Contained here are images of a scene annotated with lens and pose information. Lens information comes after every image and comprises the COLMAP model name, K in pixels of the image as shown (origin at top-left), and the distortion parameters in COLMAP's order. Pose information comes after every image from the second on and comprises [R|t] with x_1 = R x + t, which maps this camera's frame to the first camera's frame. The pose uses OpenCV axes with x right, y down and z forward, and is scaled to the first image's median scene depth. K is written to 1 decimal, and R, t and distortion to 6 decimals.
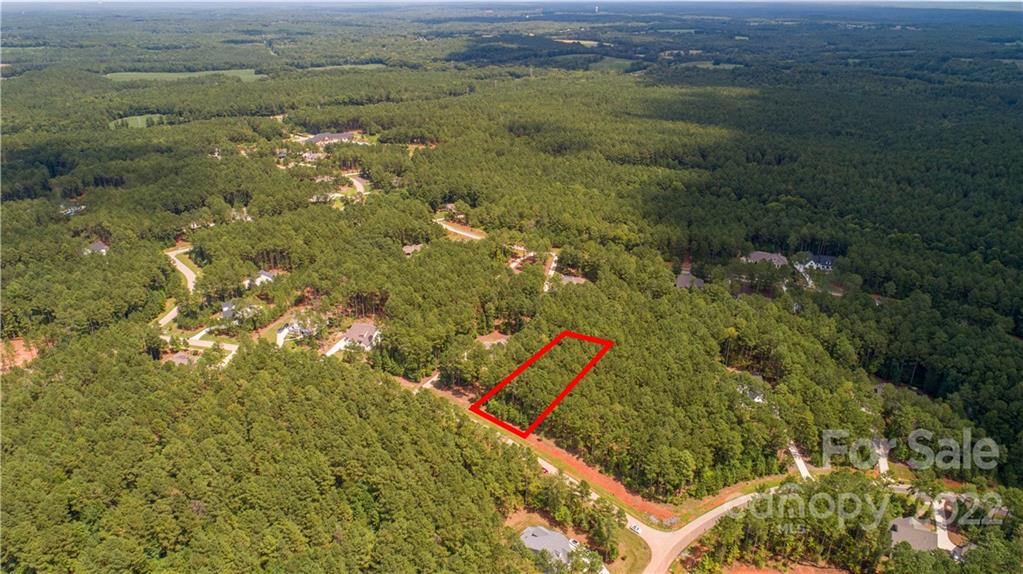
lens RADIAL K [[720.0, 0, 511.5], [0, 720.0, 287.0], [0, 0, 1]] dist [-0.008637, -0.002044]
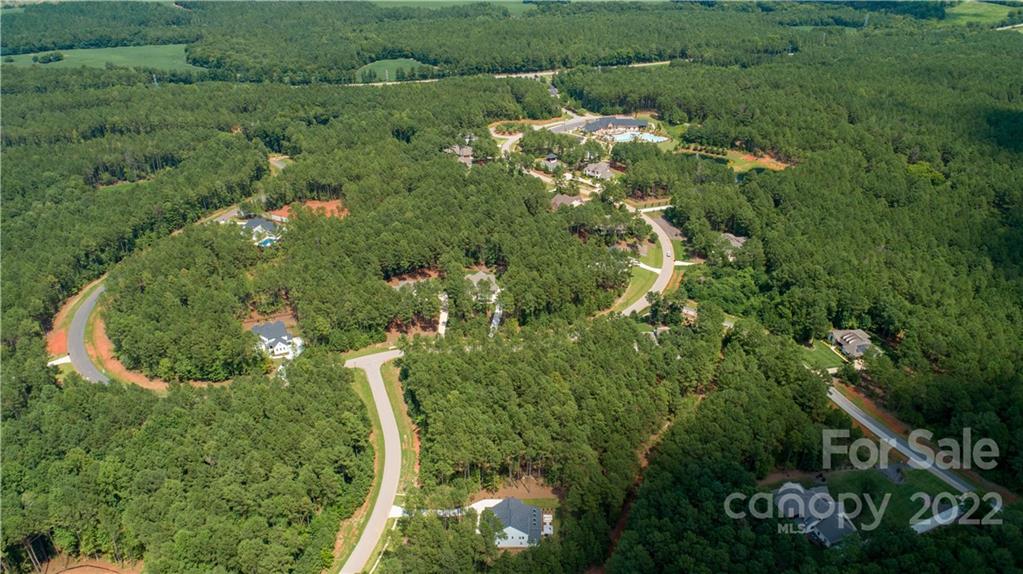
lens RADIAL K [[720.0, 0, 511.5], [0, 720.0, 287.0], [0, 0, 1]] dist [-0.008637, -0.002044]
pose [[0.942192, 0.161106, -0.293802, -0.101101], [-0.129543, 0.983786, 0.124027, -0.112552], [0.309020, -0.078798, 0.947786, 0.240774]]
